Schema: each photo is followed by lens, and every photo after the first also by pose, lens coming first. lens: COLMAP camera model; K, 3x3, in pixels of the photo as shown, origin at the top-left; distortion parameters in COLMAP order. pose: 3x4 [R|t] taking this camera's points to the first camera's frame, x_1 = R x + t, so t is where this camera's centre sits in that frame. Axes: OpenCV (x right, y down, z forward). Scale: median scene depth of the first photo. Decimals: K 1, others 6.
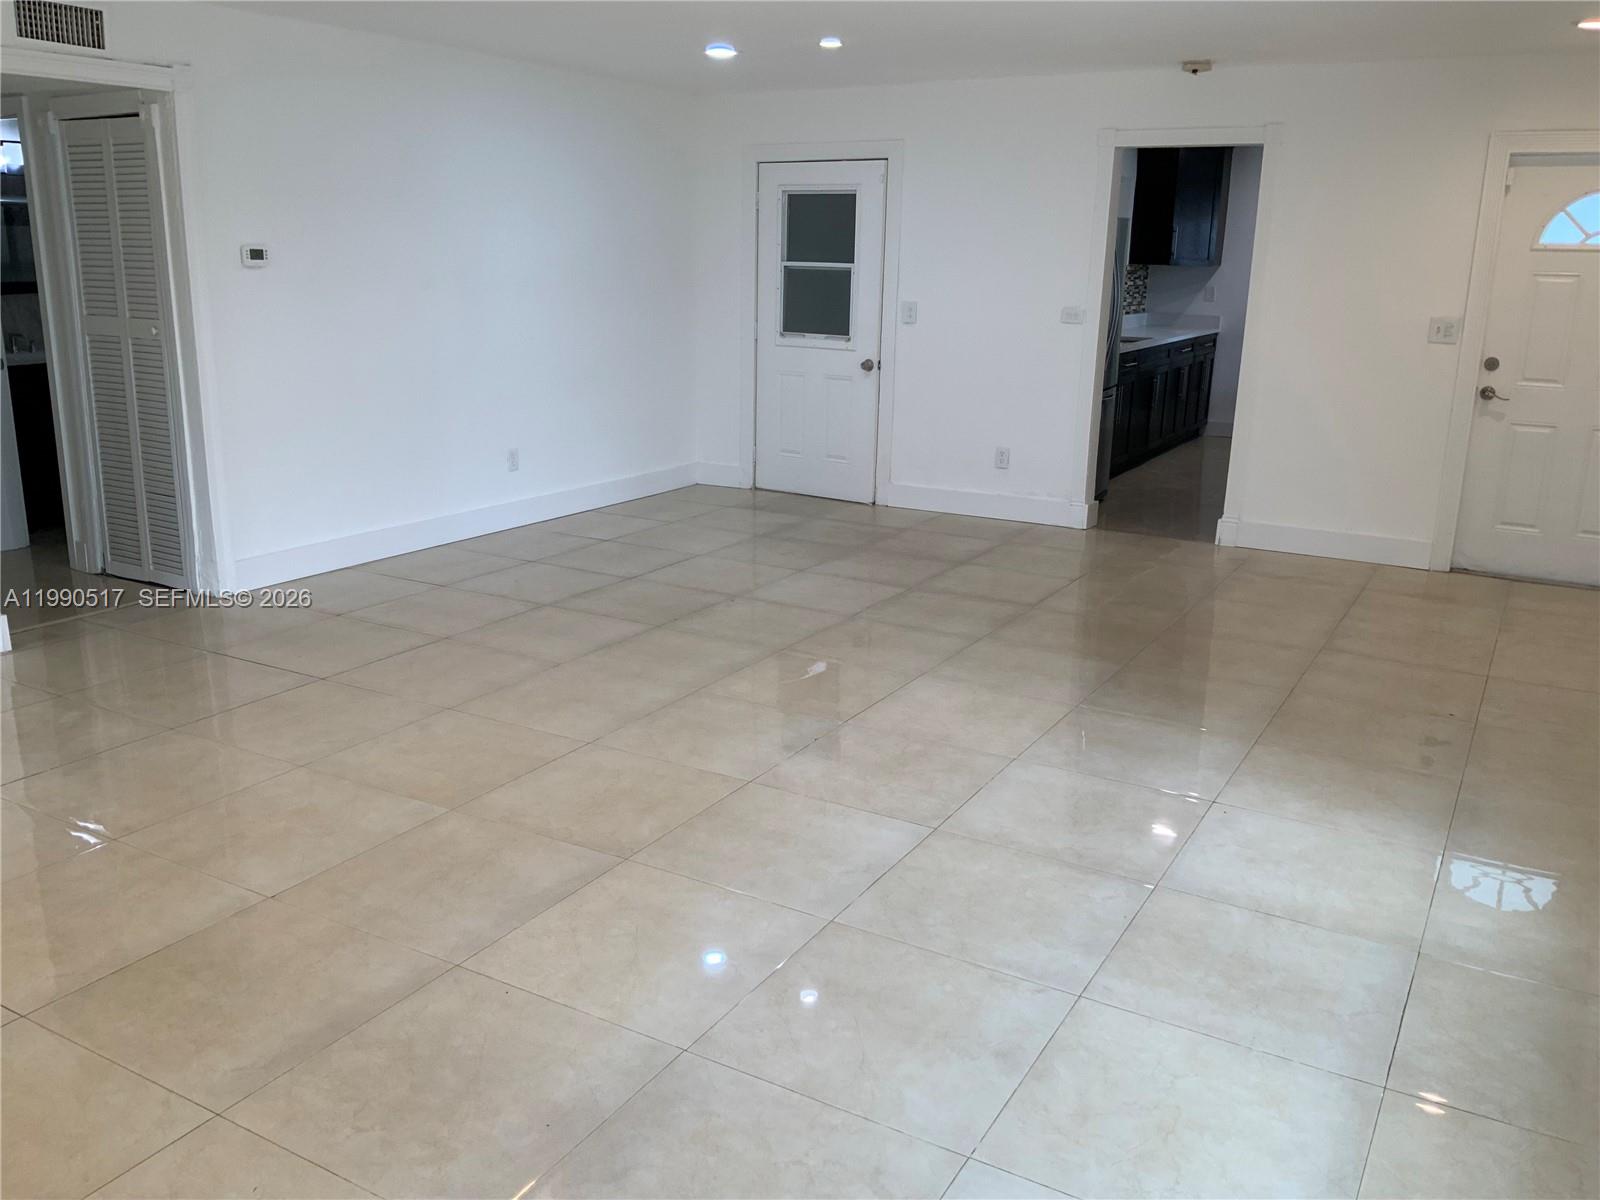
lens RADIAL K [[1316.1, 0, 798.5], [0, 1316.1, 602.4], [0, 0, 1]] dist [0.113783, -0.207114]
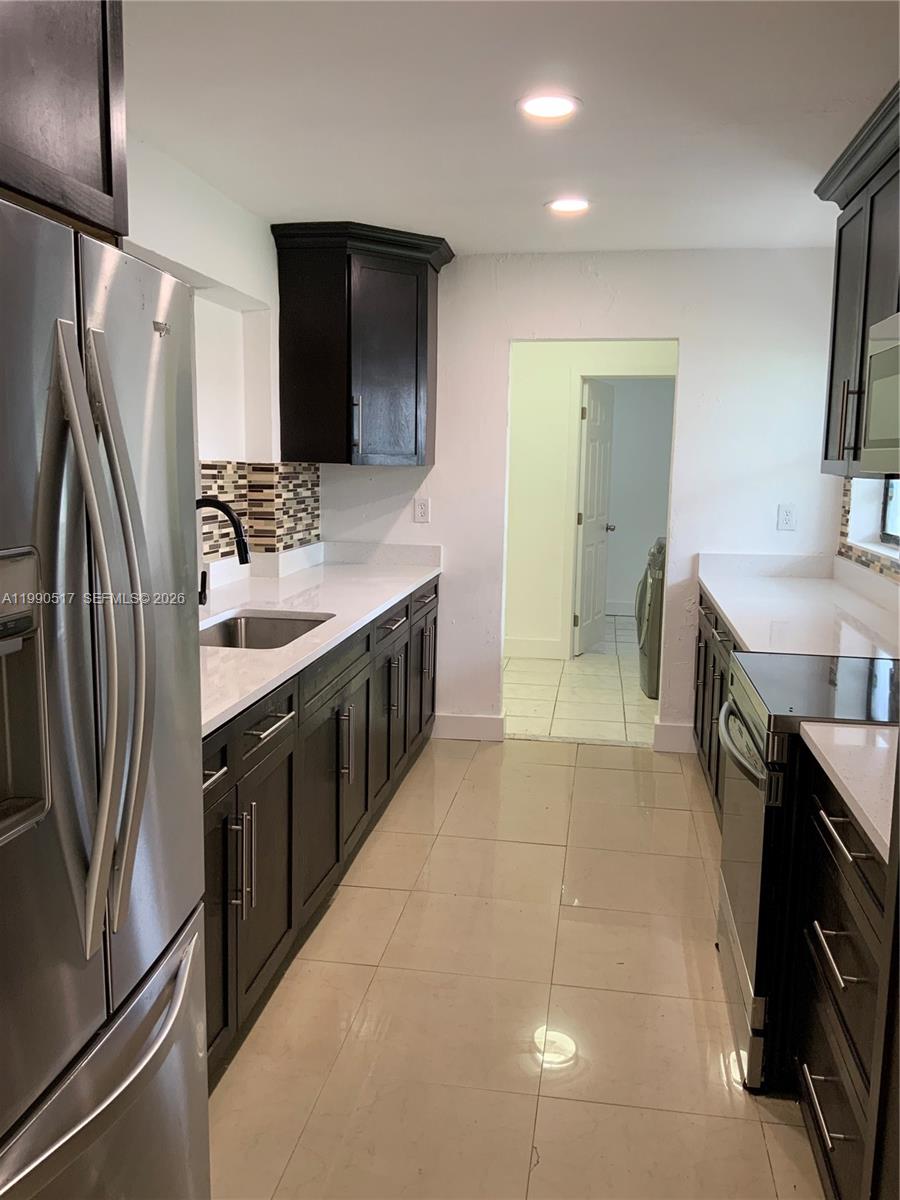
lens RADIAL K [[987.1, 0, 450.0], [0, 987.1, 600.0], [0, 0, 1]] dist [0.113783, -0.207114]
pose [[0.934998, -0.053663, 0.350570, 0.163442], [0.091465, 0.991534, -0.092167, -0.150484], [-0.342656, 0.118241, 0.931990, 0.588553]]
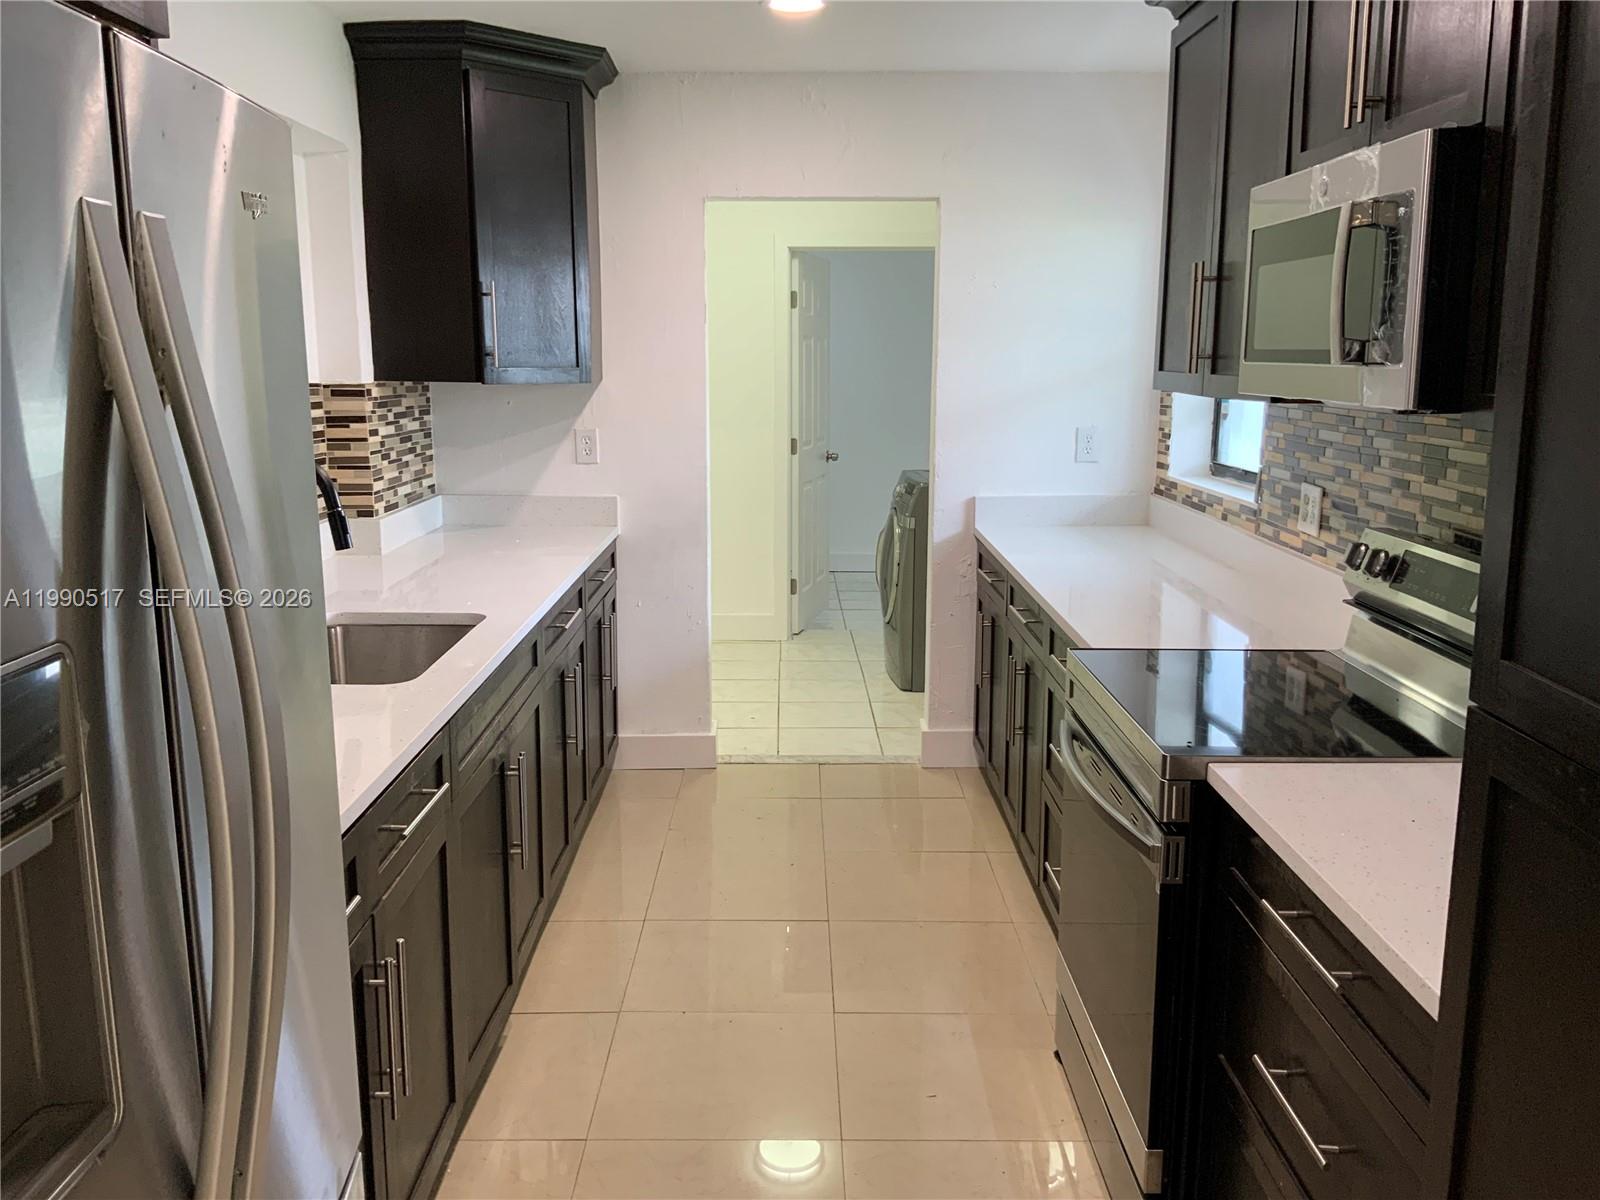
lens RADIAL K [[1316.1, 0, 798.5], [0, 1316.1, 602.4], [0, 0, 1]] dist [0.113783, -0.207114]
pose [[0.864613, -0.110271, 0.490188, 0.159193], [0.142486, 0.989379, -0.028754, -0.163272], [-0.481811, 0.094706, 0.871143, 0.616279]]
